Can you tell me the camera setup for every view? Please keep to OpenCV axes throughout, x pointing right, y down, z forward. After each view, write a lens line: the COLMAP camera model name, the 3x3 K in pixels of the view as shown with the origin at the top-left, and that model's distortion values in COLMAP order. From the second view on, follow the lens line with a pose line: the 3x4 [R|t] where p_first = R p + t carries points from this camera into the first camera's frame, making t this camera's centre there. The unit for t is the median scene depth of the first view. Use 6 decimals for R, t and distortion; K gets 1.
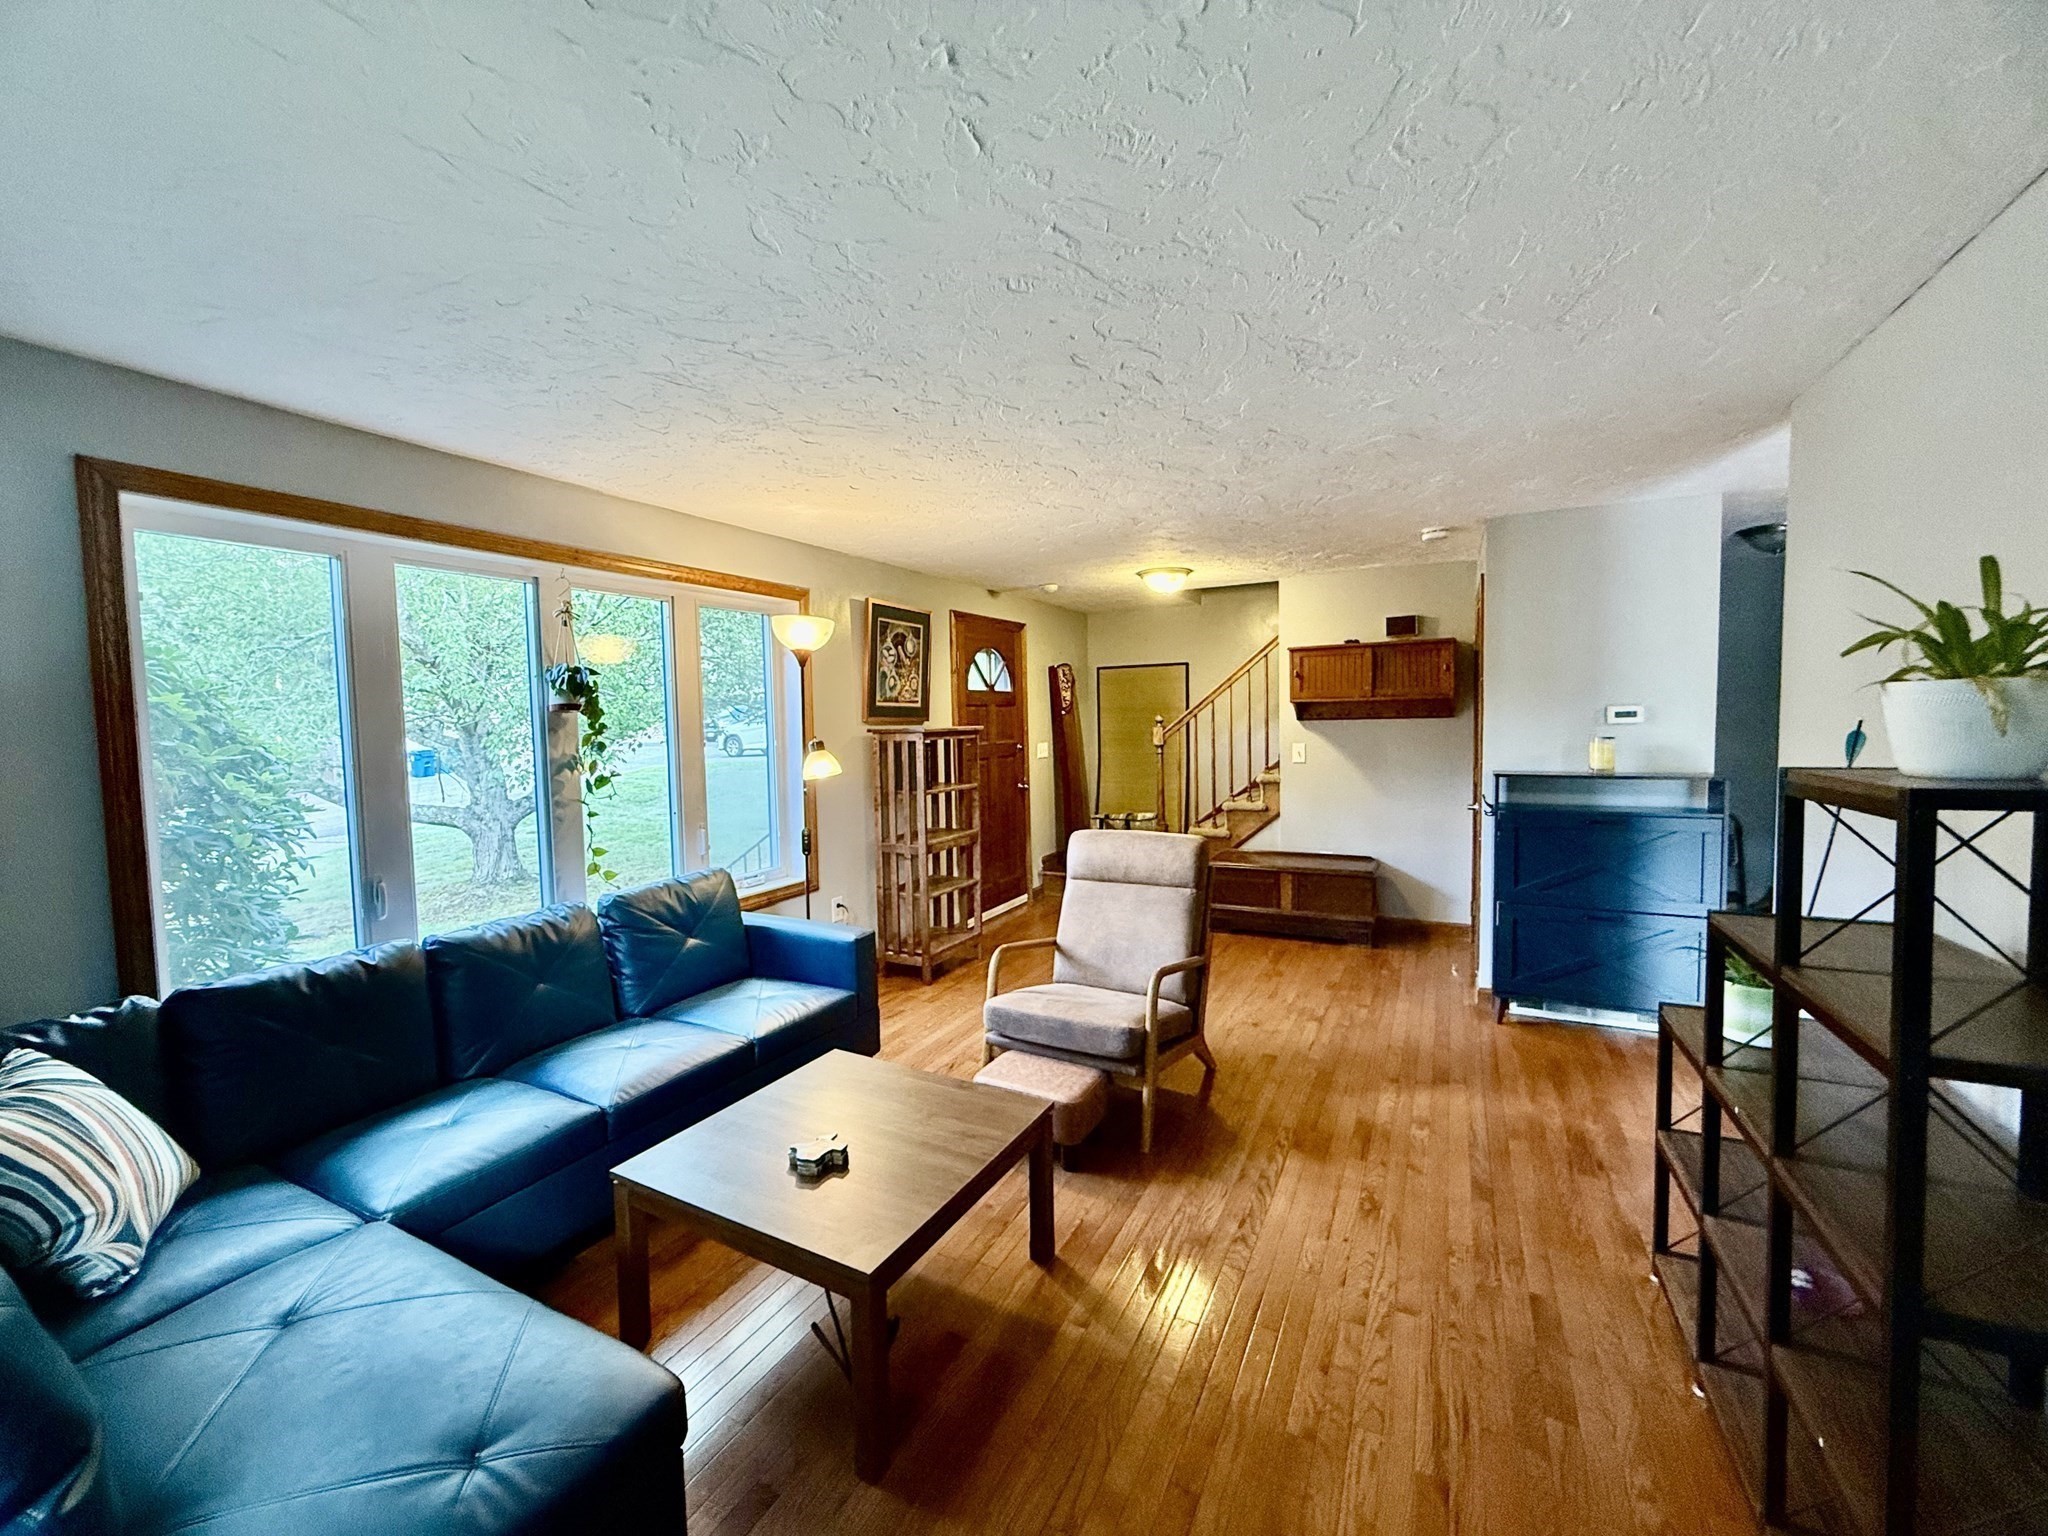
lens RADIAL K [[810.3, 0, 1024.0], [0, 810.3, 768.0], [0, 0, 1]] dist [0.000304, 0.000483]
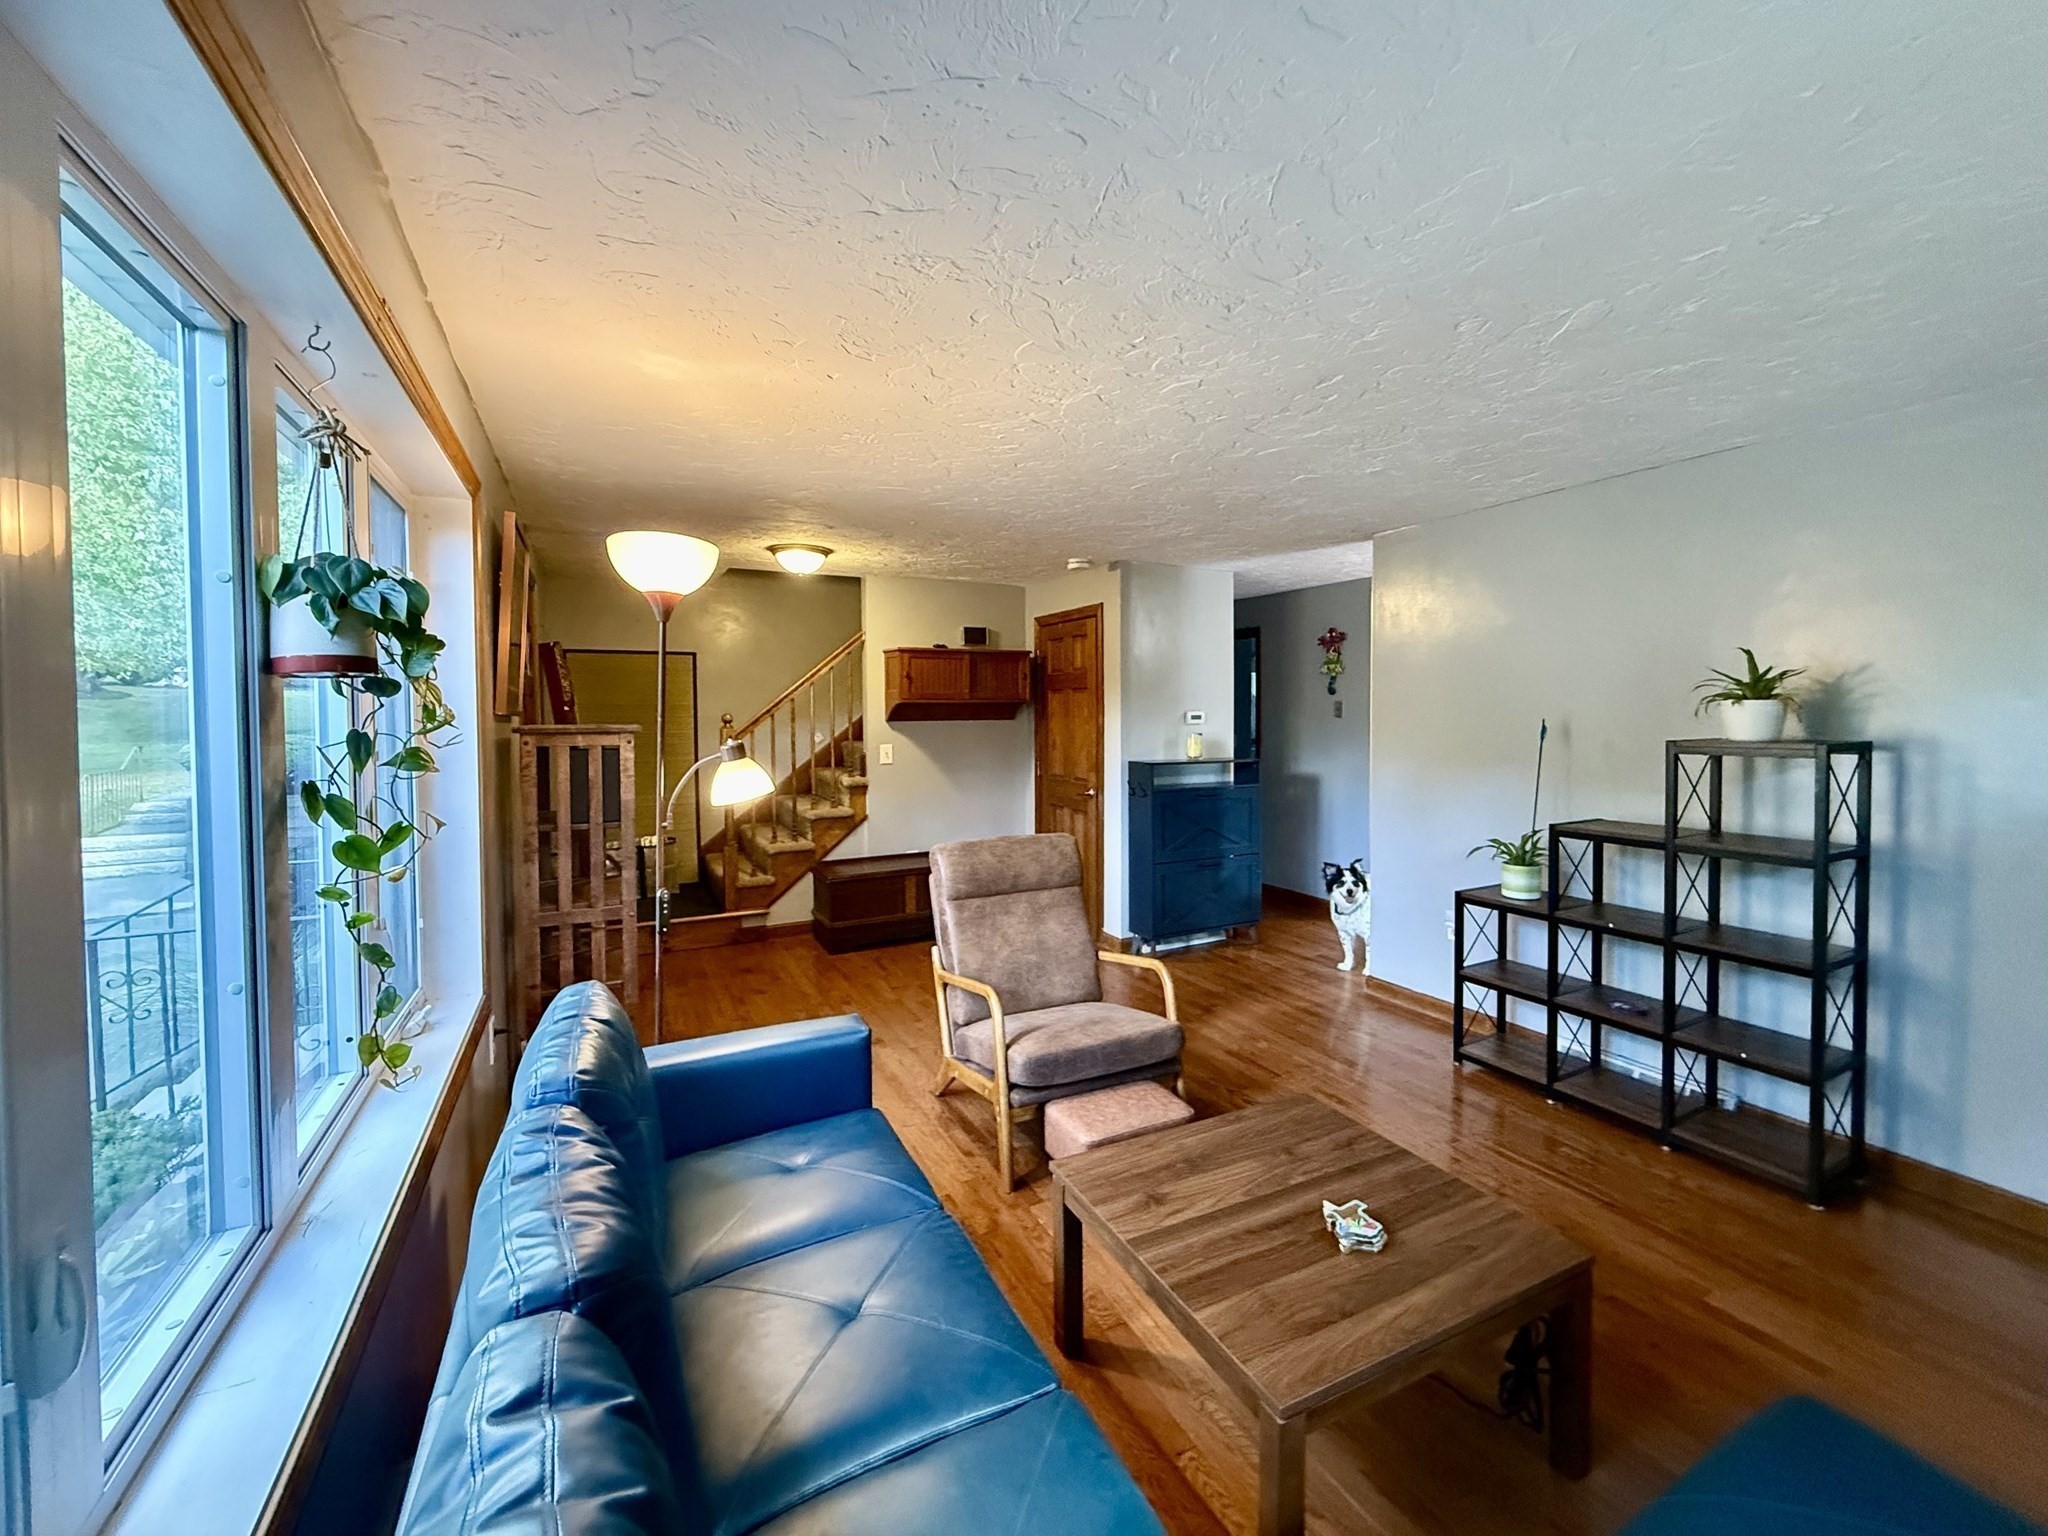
lens RADIAL K [[839.2, 0, 1046.3], [0, 839.2, 745.2], [0, 0, 1]] dist [-0.000254, 0.000099]
pose [[0.566784, -0.015438, 0.823722, -0.490782], [0.045204, 0.998901, -0.012383, -0.009855], [-0.822626, 0.044253, 0.566859, 0.326409]]
